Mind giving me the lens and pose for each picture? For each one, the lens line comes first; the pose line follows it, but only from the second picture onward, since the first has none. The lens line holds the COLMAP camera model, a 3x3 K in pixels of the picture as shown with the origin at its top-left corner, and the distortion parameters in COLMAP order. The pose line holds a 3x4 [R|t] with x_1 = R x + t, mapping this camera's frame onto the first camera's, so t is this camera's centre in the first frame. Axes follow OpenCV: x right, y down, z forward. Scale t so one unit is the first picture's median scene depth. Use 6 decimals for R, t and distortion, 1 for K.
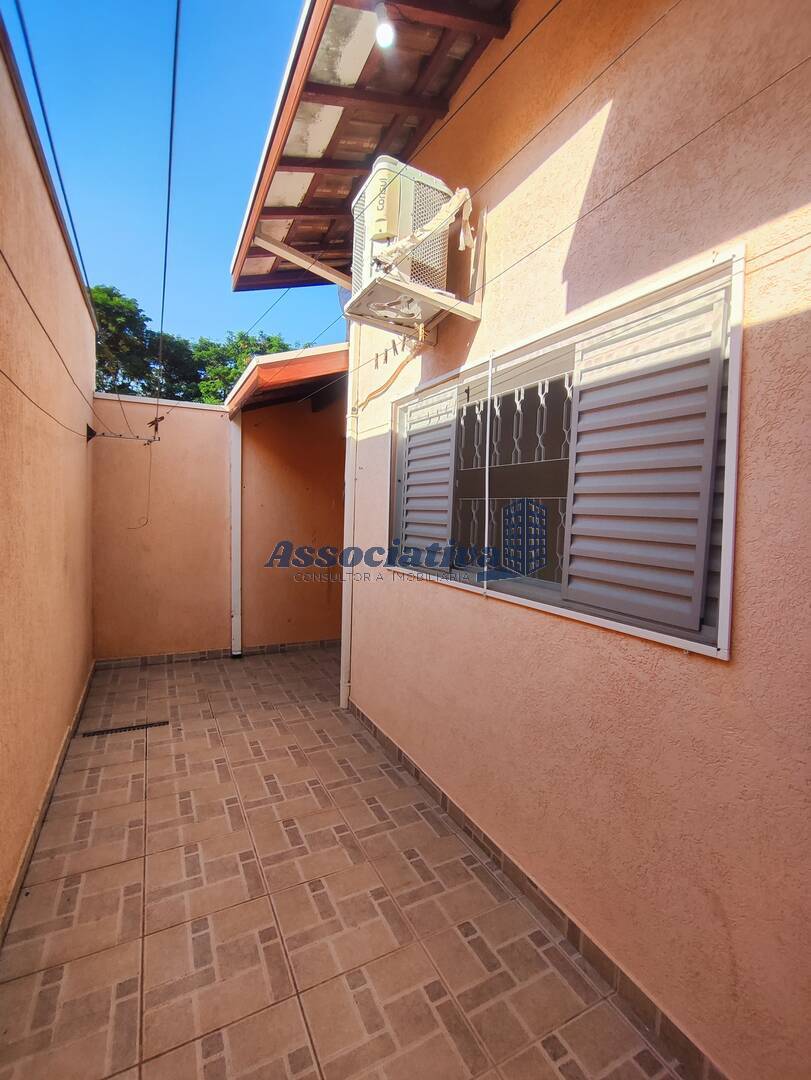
lens RADIAL K [[492.3, 0, 408.0], [0, 492.3, 543.5], [0, 0, 1]] dist [-0.020696, 0.012515]
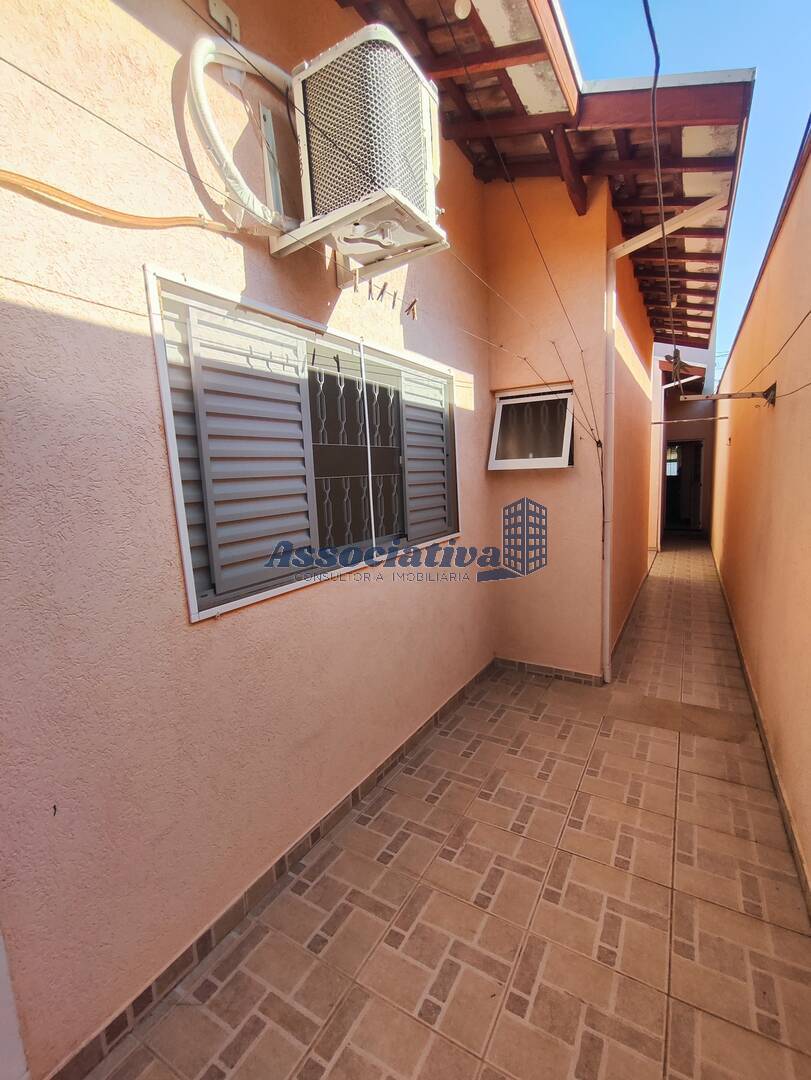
lens RADIAL K [[492.3, 0, 405.7], [0, 492.3, 541.8], [0, 0, 1]] dist [-0.020696, 0.012515]
pose [[-0.531991, -0.131825, 0.836425, -0.805083], [0.075089, 0.976571, 0.201671, -0.161117], [-0.843414, 0.170094, -0.509628, 1.498691]]
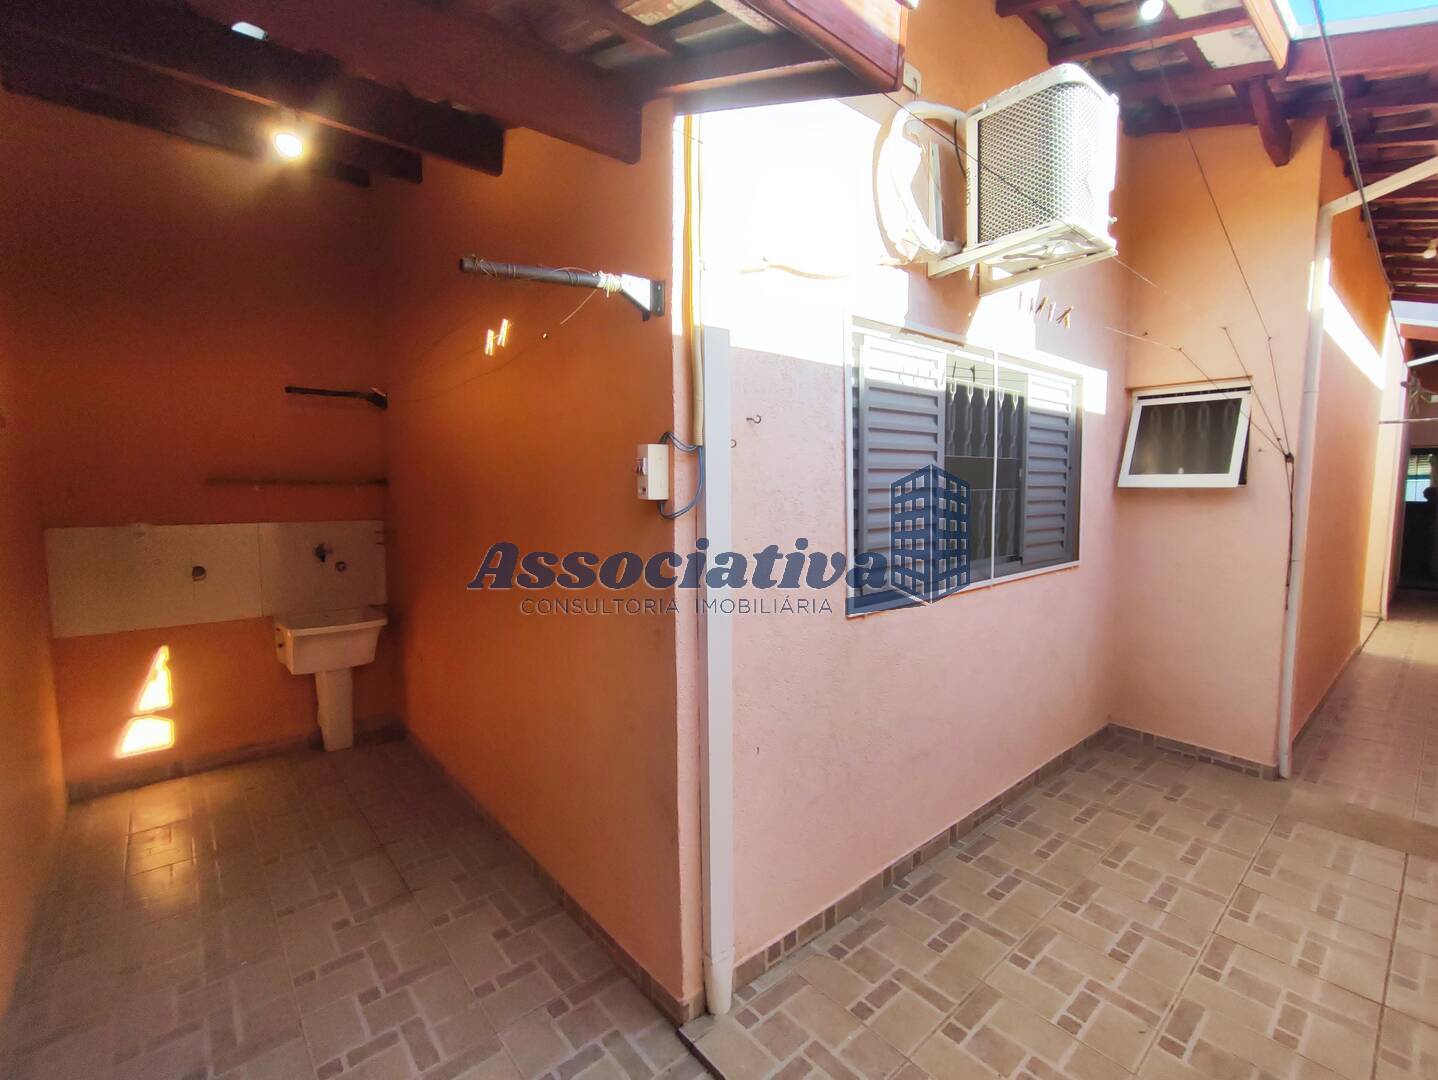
lens RADIAL K [[655.5, 0, 710.9], [0, 655.5, 545.3], [0, 0, 1]] dist [-0.020696, 0.012515]
pose [[-0.225847, -0.126775, 0.965879, -1.016240], [0.060601, 0.987747, 0.143815, -0.205890], [-0.972276, 0.091013, -0.215397, 1.850087]]
